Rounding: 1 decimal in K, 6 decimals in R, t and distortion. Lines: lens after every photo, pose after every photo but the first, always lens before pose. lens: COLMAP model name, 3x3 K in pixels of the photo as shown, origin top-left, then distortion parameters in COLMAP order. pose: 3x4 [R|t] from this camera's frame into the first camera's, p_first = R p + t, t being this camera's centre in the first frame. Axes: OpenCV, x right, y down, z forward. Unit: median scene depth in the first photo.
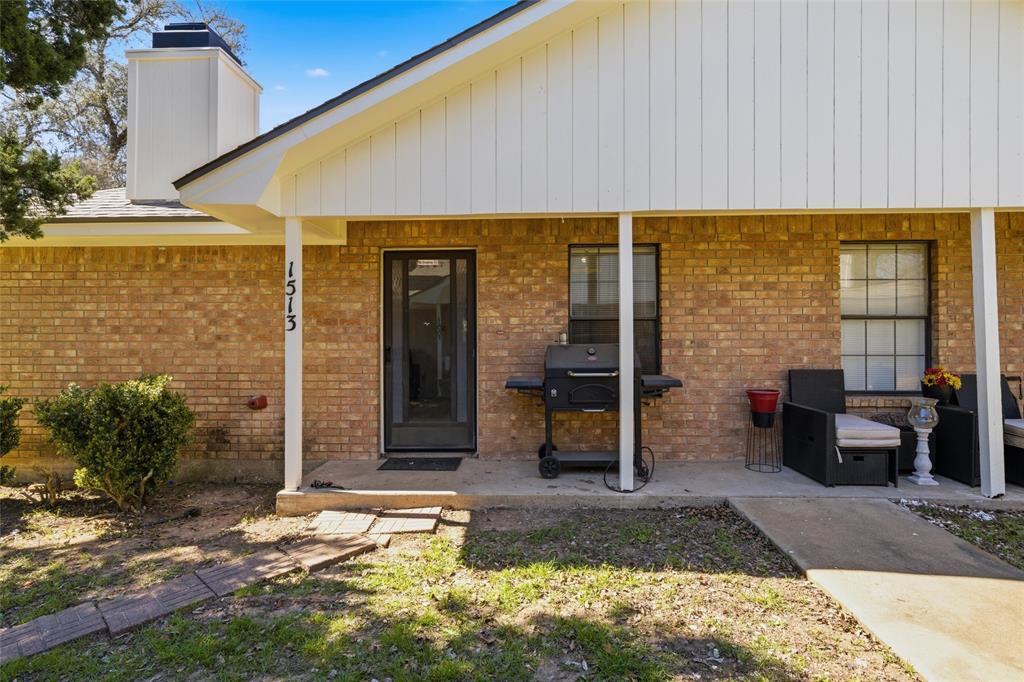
lens RADIAL K [[566.7, 0, 512.9], [0, 566.7, 338.2], [0, 0, 1]] dist [0.013130, 0.000130]
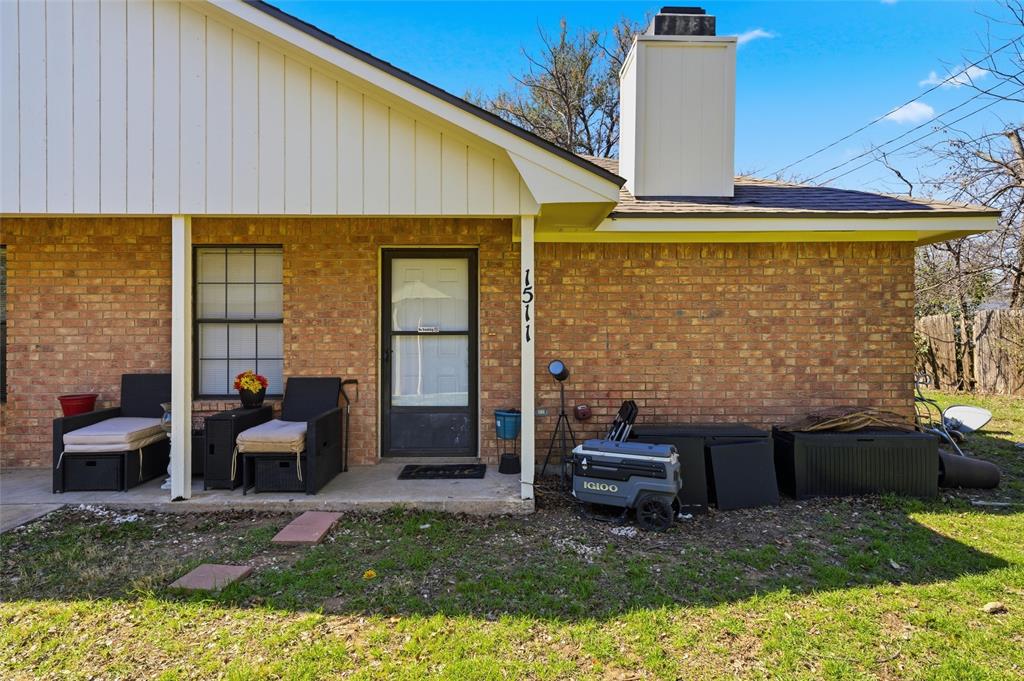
lens RADIAL K [[566.7, 0, 510.1], [0, 566.7, 342.7], [0, 0, 1]] dist [0.013130, 0.000130]
pose [[0.999067, -0.002274, 0.043117, 1.089717], [0.001870, 0.999954, 0.009412, -0.007298], [-0.043136, -0.009323, 0.999026, -0.021082]]
